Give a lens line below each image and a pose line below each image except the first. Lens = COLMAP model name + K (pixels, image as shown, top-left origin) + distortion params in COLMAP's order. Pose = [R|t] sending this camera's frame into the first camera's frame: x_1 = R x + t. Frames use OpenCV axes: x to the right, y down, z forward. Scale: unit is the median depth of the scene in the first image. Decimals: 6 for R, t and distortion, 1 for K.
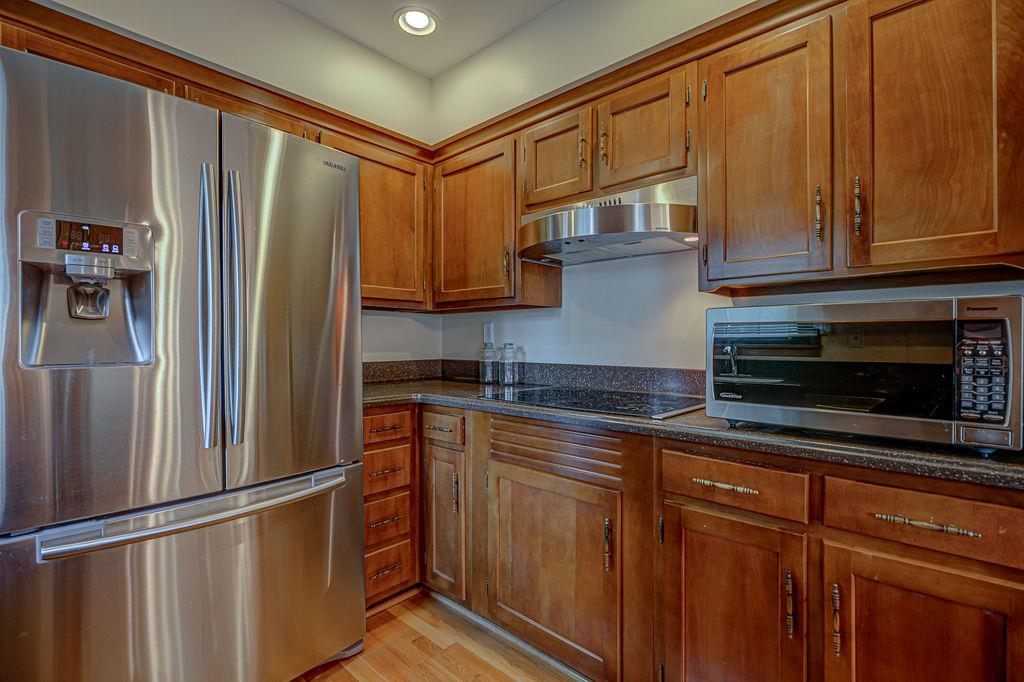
lens RADIAL K [[470.4, 0, 513.9], [0, 470.4, 342.6], [0, 0, 1]] dist [0.000830, 0.000014]
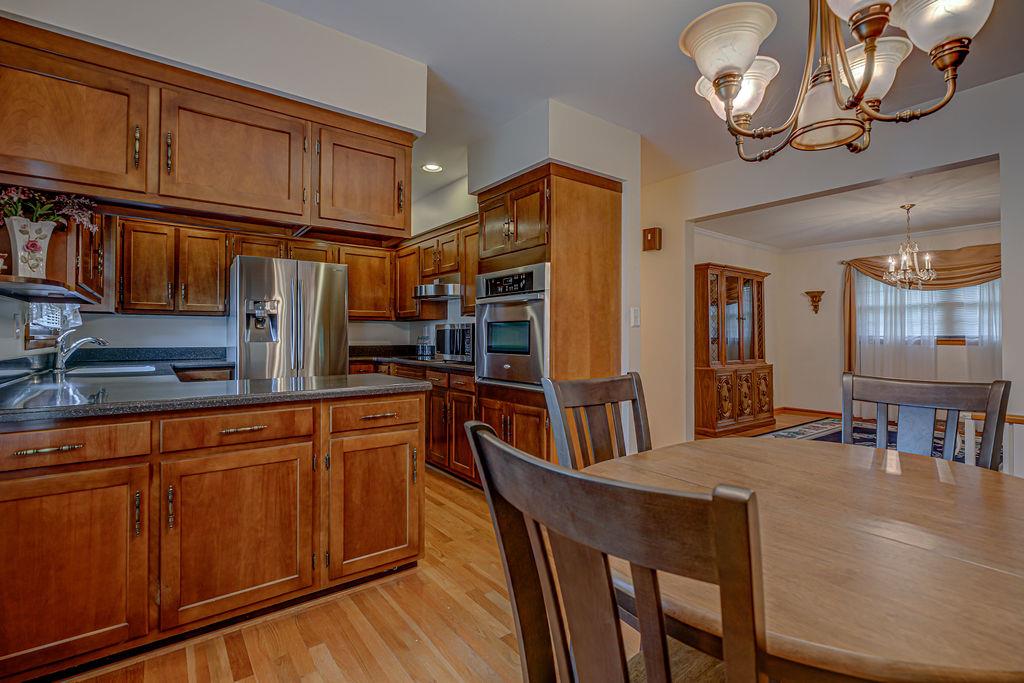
lens RADIAL K [[470.4, 0, 511.4], [0, 470.4, 334.5], [0, 0, 1]] dist [0.000830, 0.000014]
pose [[0.982866, -0.000282, -0.184320, 0.835278], [-0.000996, 0.999976, -0.006841, 0.007859], [0.184318, 0.006907, 0.982842, -1.114860]]
